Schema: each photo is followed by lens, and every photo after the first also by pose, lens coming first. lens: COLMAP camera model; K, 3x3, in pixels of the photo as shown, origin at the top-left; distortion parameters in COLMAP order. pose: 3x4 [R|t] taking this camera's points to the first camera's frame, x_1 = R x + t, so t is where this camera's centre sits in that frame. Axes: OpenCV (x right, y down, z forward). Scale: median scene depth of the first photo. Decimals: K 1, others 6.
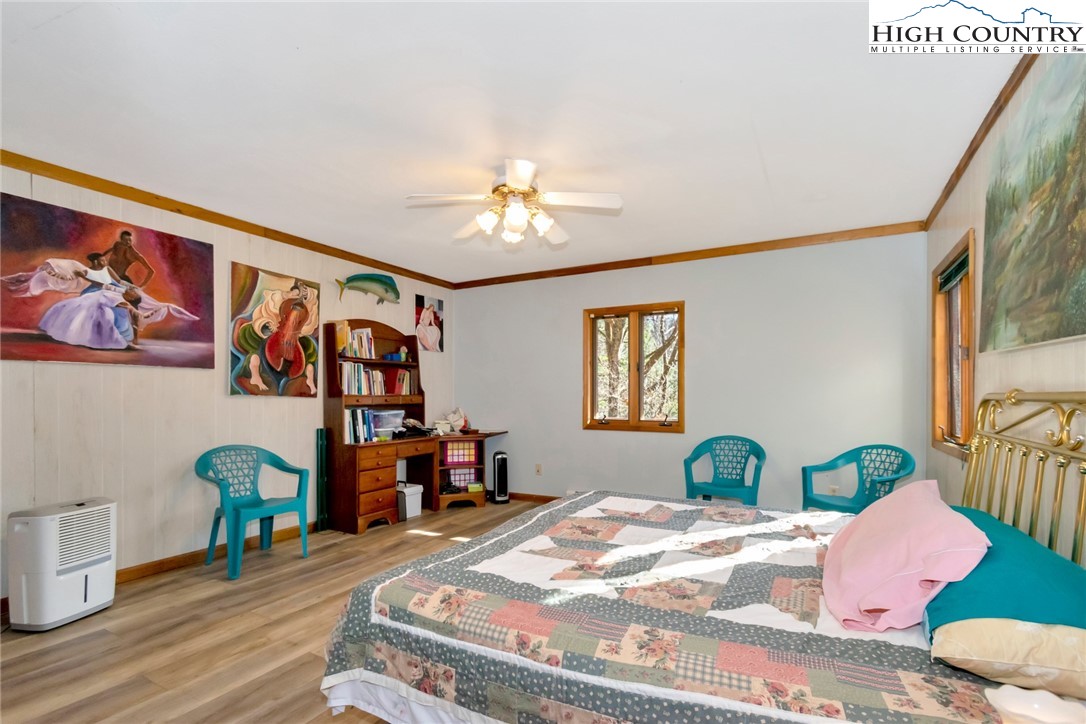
lens RADIAL K [[516.4, 0, 542.1], [0, 516.4, 392.5], [0, 0, 1]] dist [0.002698, 0.000204]
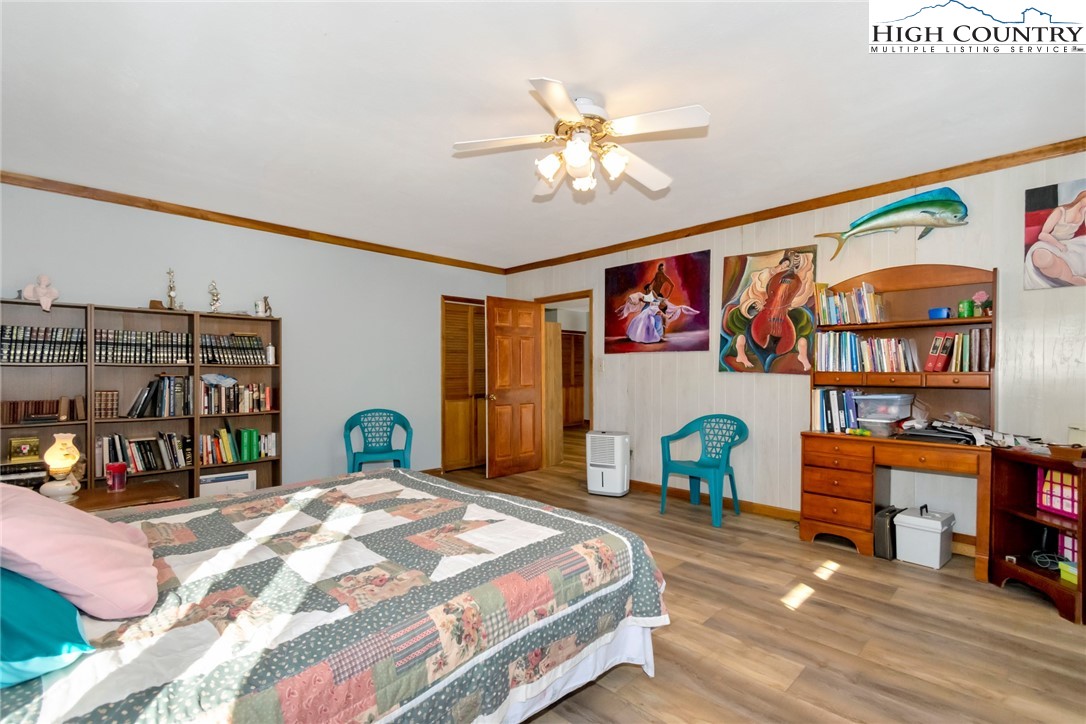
lens RADIAL K [[479.5, 0, 543.2], [0, 479.5, 377.9], [0, 0, 1]] dist [0.000195, 0.000281]
pose [[-0.277989, 0.010168, -0.960530, 0.558821], [0.000710, 0.999946, 0.010380, 0.006879], [0.960584, 0.002204, -0.277981, 0.914253]]
